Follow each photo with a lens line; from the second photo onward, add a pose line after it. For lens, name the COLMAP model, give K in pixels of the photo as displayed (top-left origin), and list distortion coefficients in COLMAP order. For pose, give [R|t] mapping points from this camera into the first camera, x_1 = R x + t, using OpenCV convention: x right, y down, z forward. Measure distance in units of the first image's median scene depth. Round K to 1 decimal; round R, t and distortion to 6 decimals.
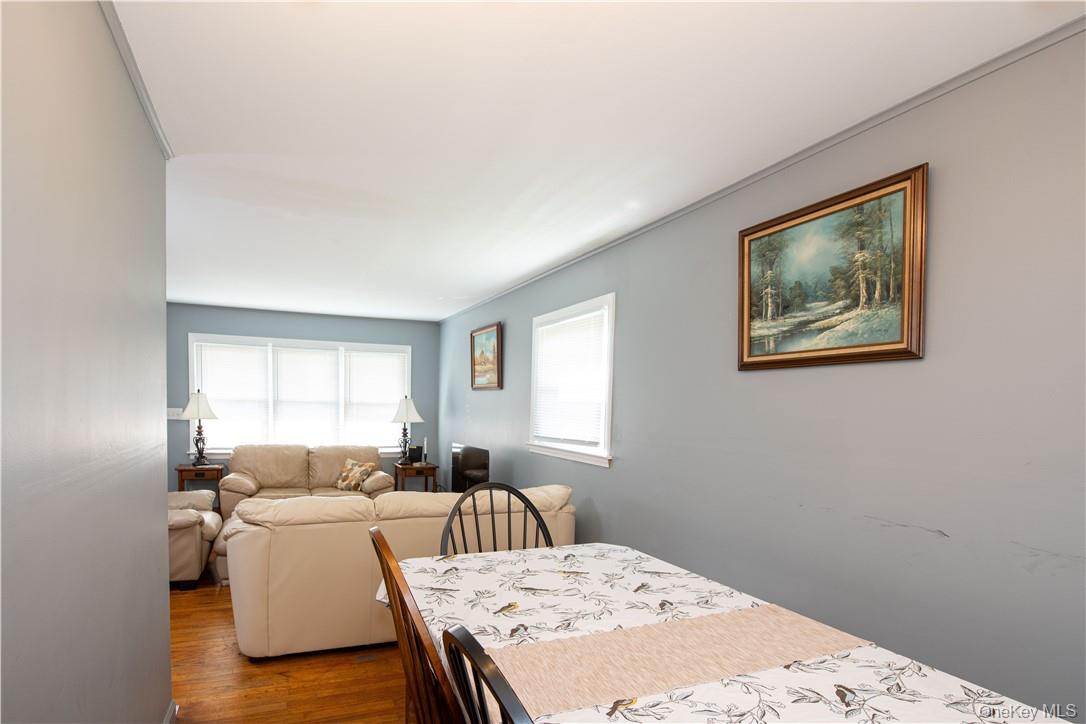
lens RADIAL K [[515.6, 0, 464.9], [0, 515.6, 438.7], [0, 0, 1]] dist [-0.011224, -0.002655]
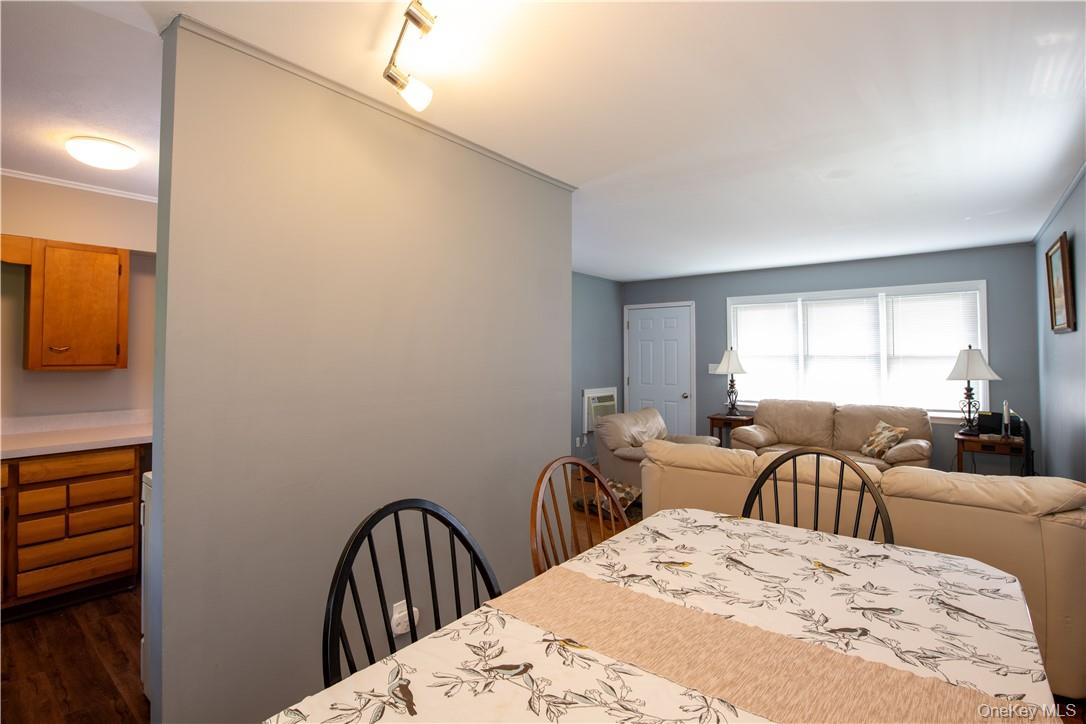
lens RADIAL K [[515.6, 0, 544.7], [0, 515.6, 341.9], [0, 0, 1]] dist [-0.011224, -0.002655]
pose [[0.540949, -0.044588, -0.839873, 0.204491], [-0.041983, 0.995917, -0.079913, -0.000579], [0.840007, 0.078490, 0.536868, 0.061363]]
